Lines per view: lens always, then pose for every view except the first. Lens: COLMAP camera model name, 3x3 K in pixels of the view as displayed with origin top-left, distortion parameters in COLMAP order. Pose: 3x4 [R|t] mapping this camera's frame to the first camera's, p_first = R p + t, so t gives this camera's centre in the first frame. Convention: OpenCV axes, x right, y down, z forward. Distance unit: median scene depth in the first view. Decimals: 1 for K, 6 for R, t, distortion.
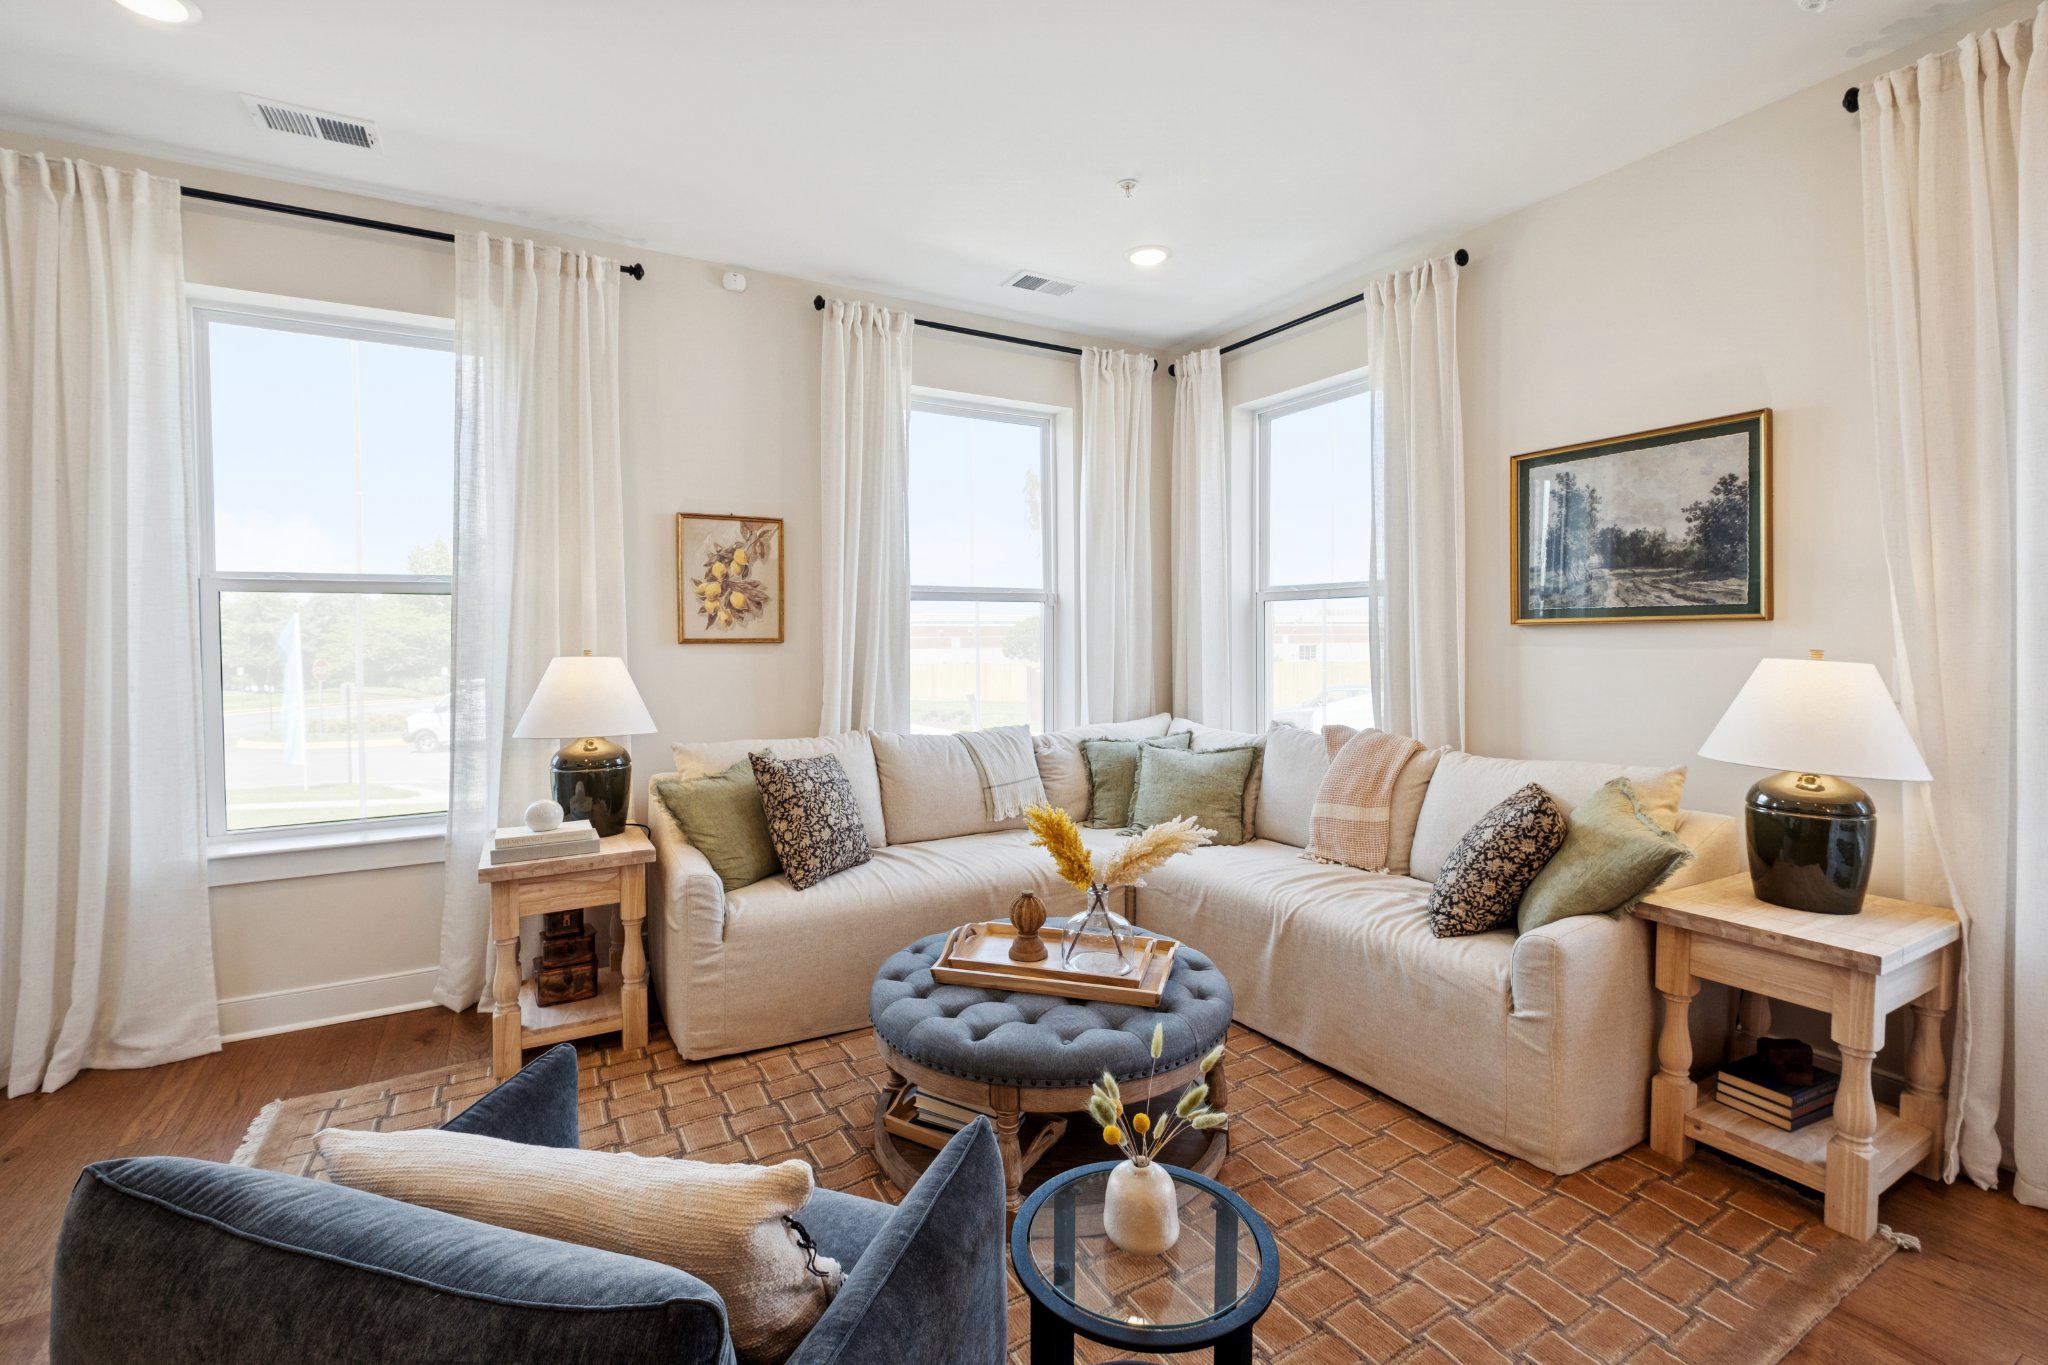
lens RADIAL K [[895.0, 0, 1018.6], [0, 895.0, 643.9], [0, 0, 1]] dist [-0.000256, -0.000092]
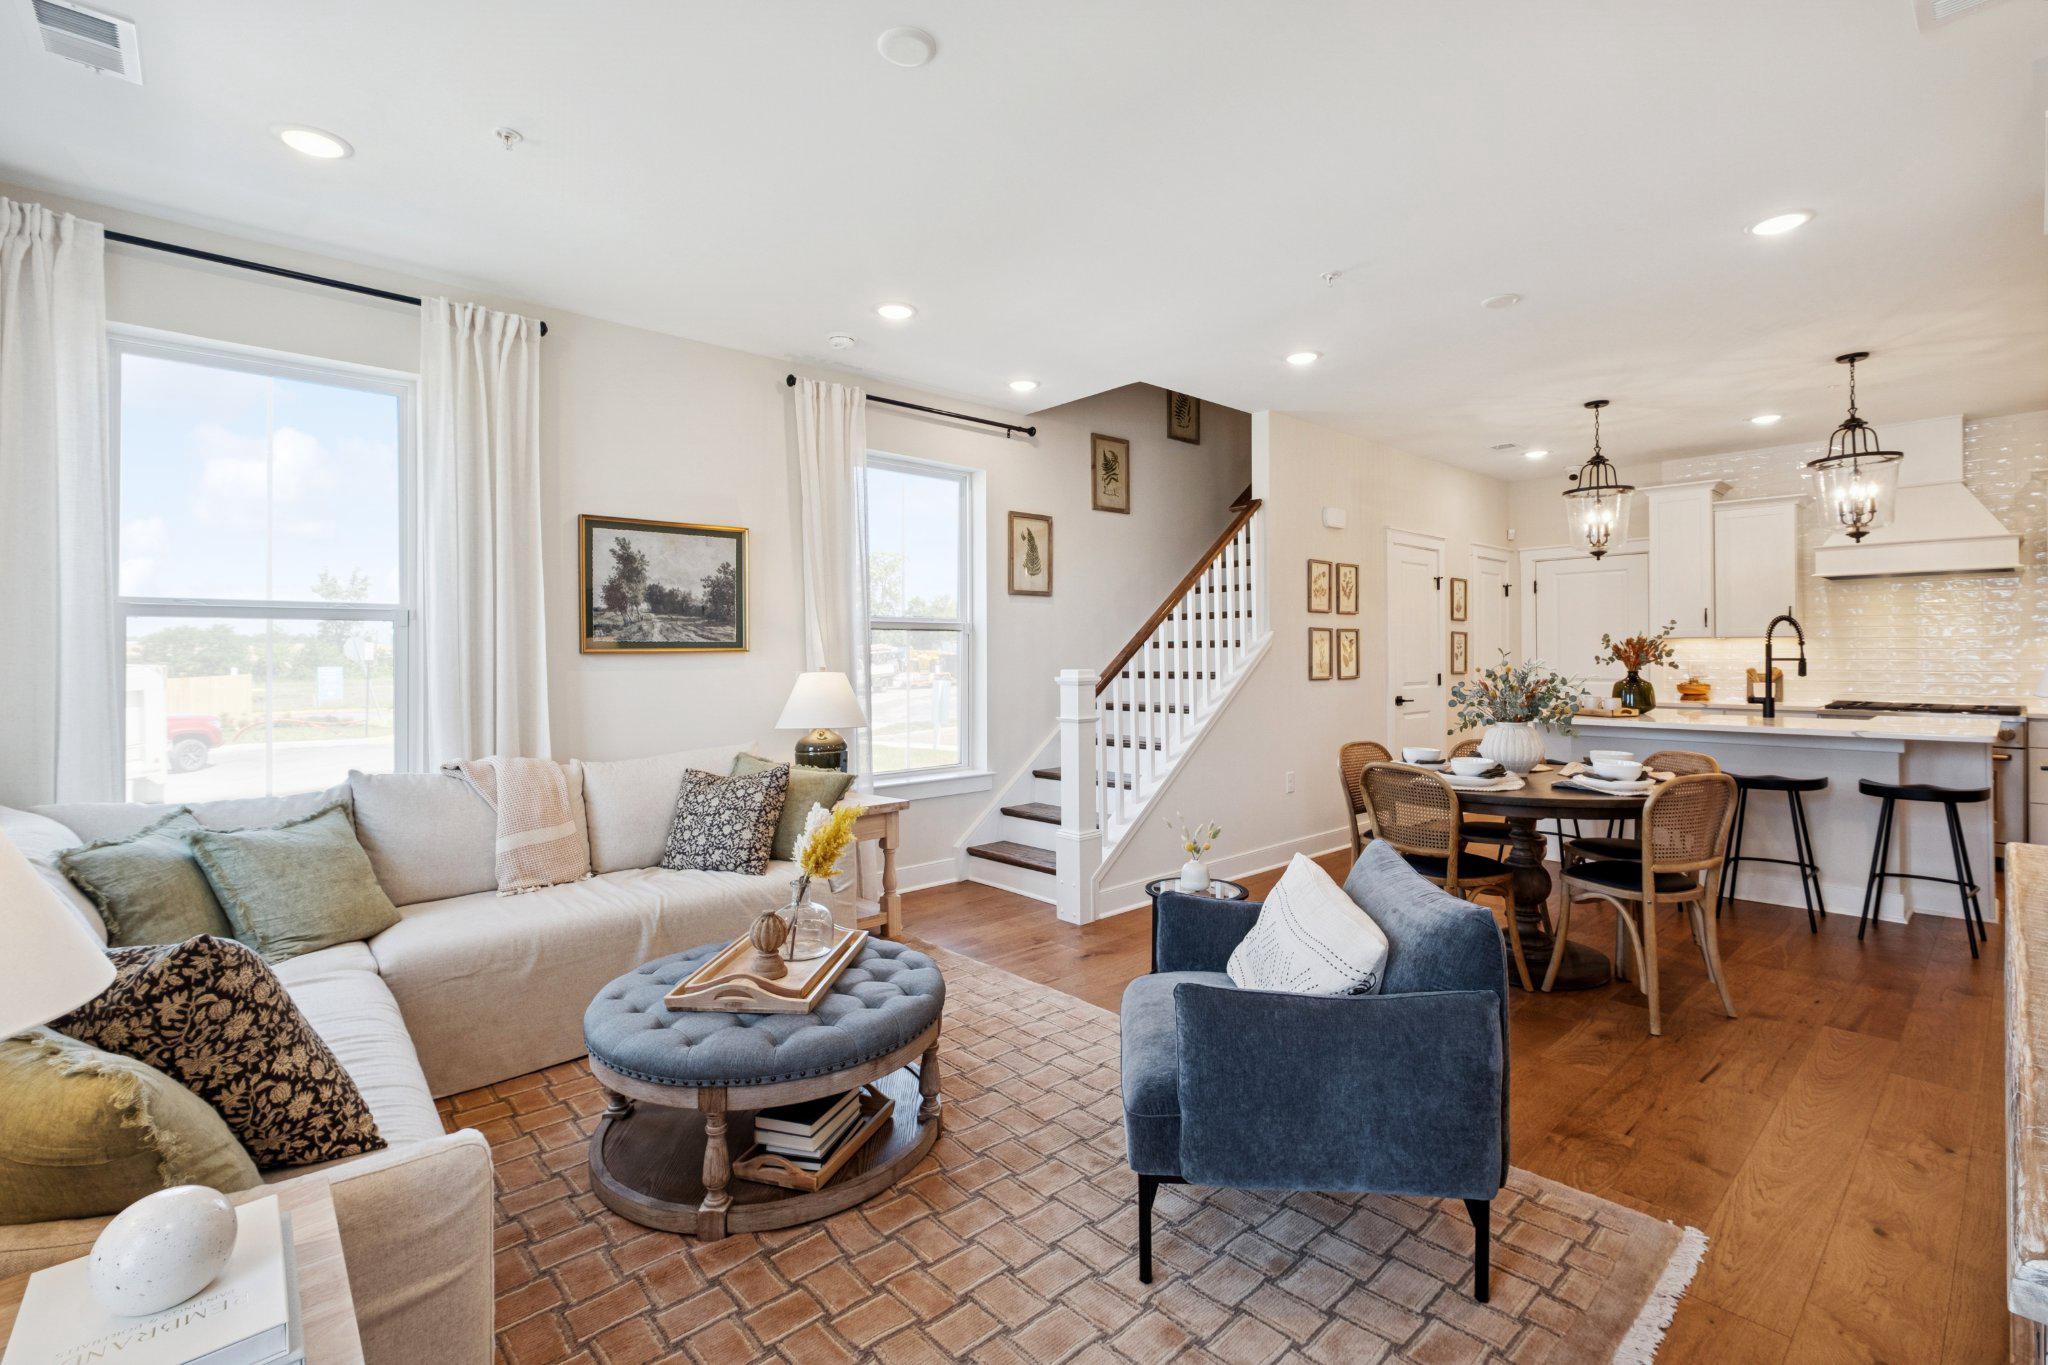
lens RADIAL K [[895.0, 0, 1032.0], [0, 895.0, 647.5], [0, 0, 1]] dist [-0.000256, -0.000092]
pose [[-0.211354, 0.004290, 0.977400, -0.830261], [0.011163, 0.999936, -0.001975, -0.021673], [-0.977346, 0.010493, -0.211388, 0.718551]]
